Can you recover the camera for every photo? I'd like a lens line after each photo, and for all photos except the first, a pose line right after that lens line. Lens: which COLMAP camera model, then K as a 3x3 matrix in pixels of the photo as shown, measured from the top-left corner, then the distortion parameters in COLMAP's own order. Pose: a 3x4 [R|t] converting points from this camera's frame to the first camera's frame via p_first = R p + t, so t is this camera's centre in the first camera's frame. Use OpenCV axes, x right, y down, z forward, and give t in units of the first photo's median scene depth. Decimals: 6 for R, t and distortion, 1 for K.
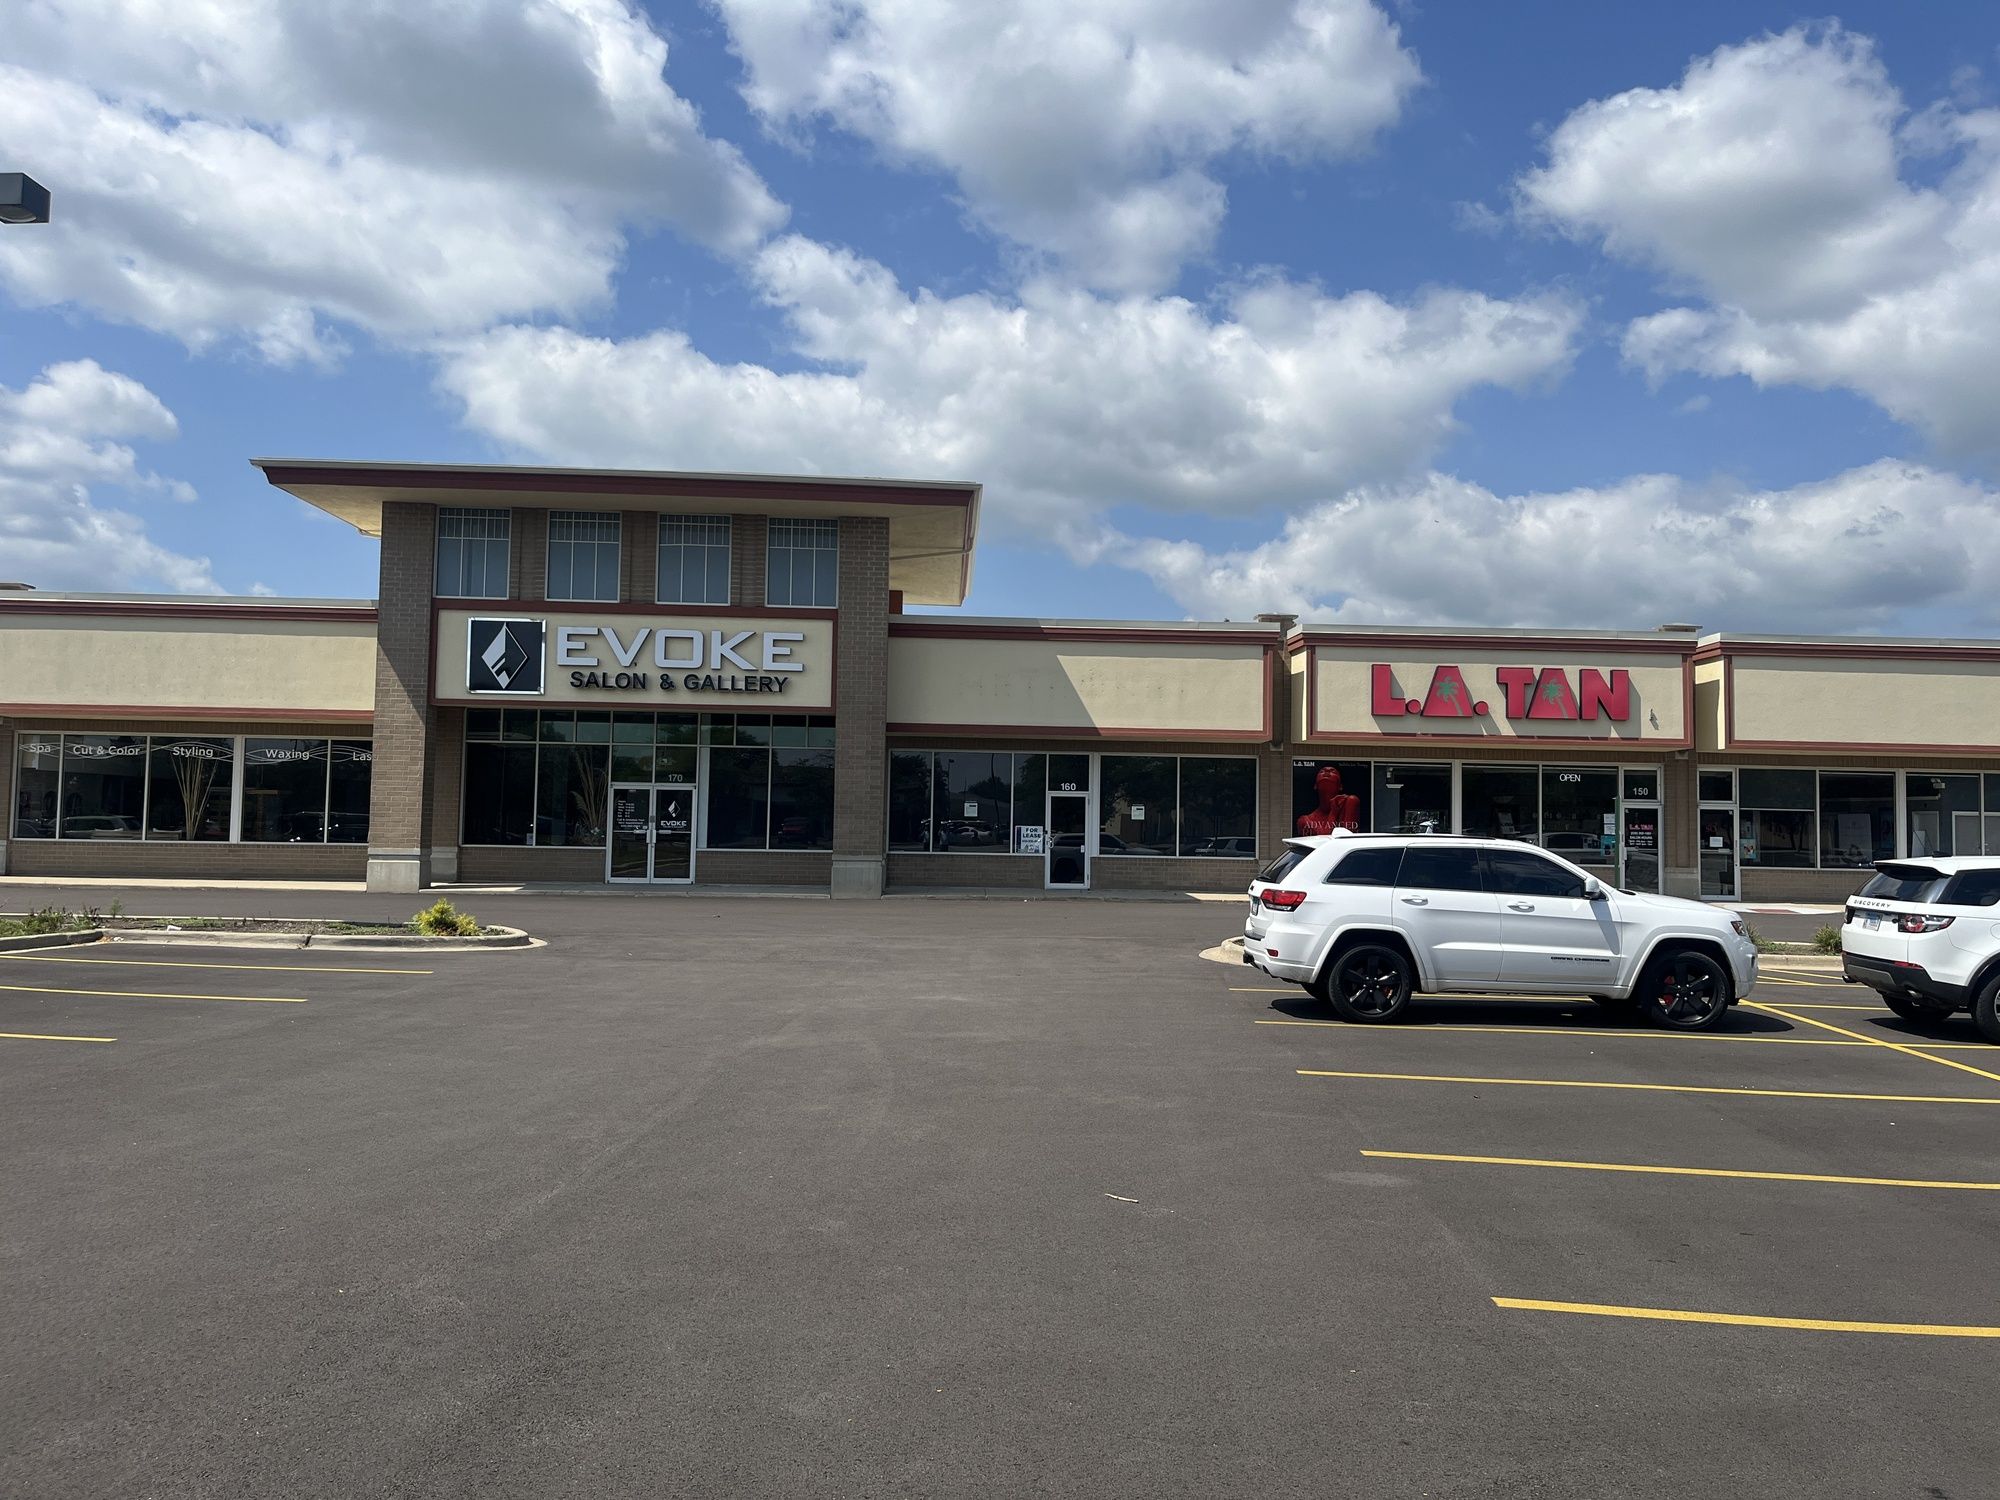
lens RADIAL K [[1356.2, 0, 1001.9], [0, 1356.2, 694.6], [0, 0, 1]] dist [0.008655, 0.005295]
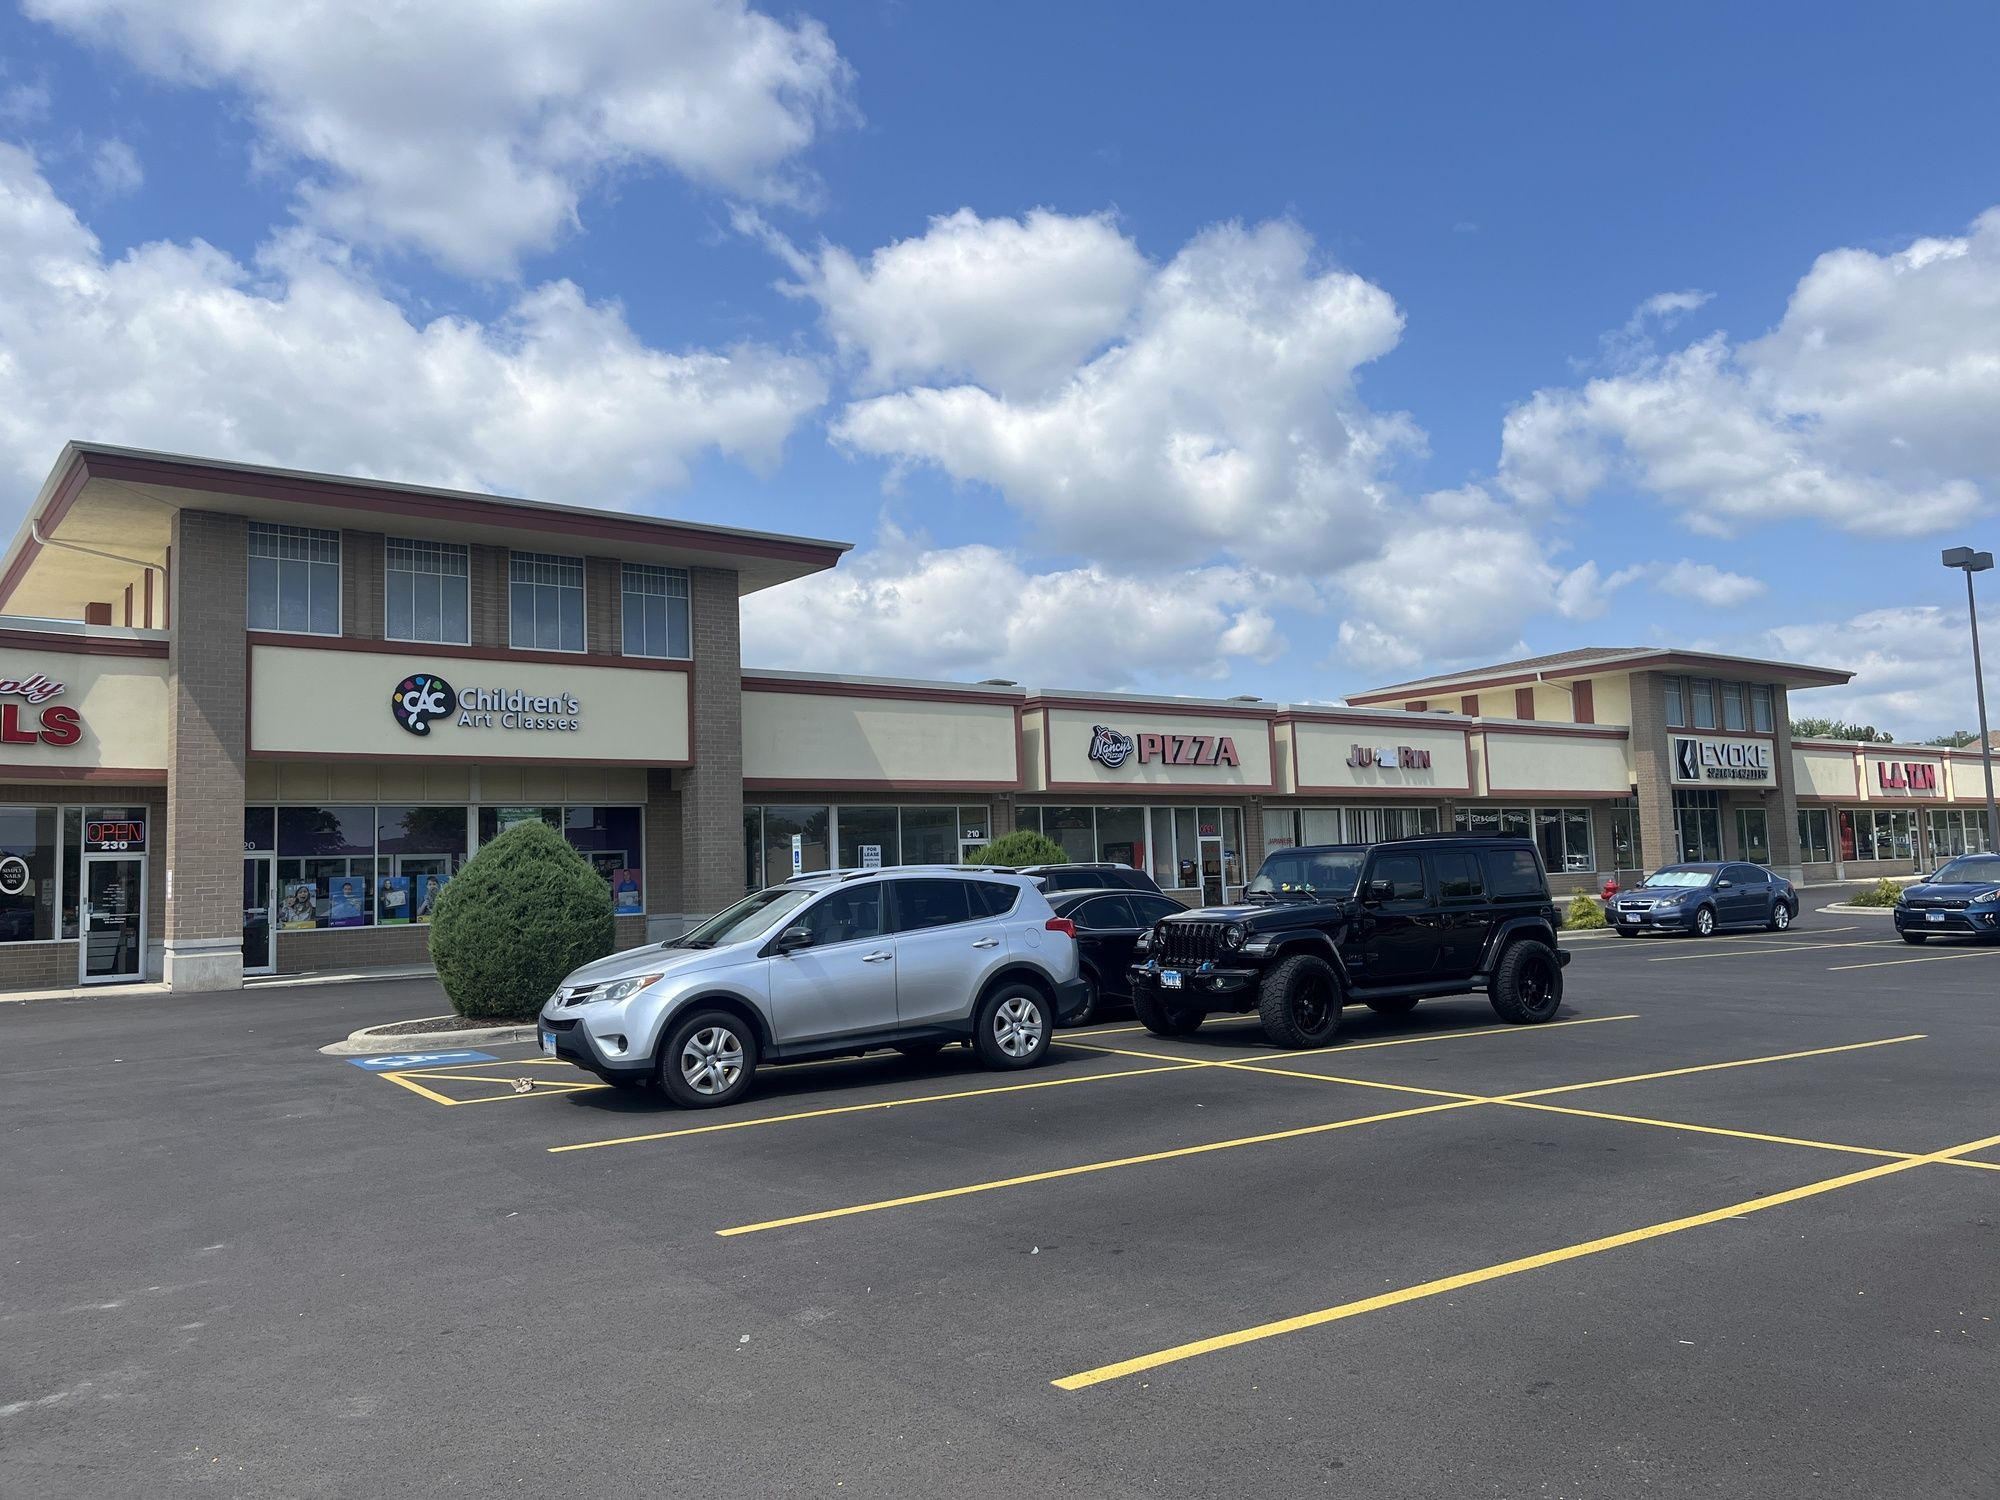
lens RADIAL K [[1492.2, 0, 1060.3], [0, 1492.2, 731.6], [0, 0, 1]] dist [0.047028, -0.025095]
pose [[0.815088, 0.010385, 0.579245, -1.950878], [-0.010448, 0.999940, -0.003225, -0.045352], [-0.579243, -0.003423, 0.815147, -0.093699]]
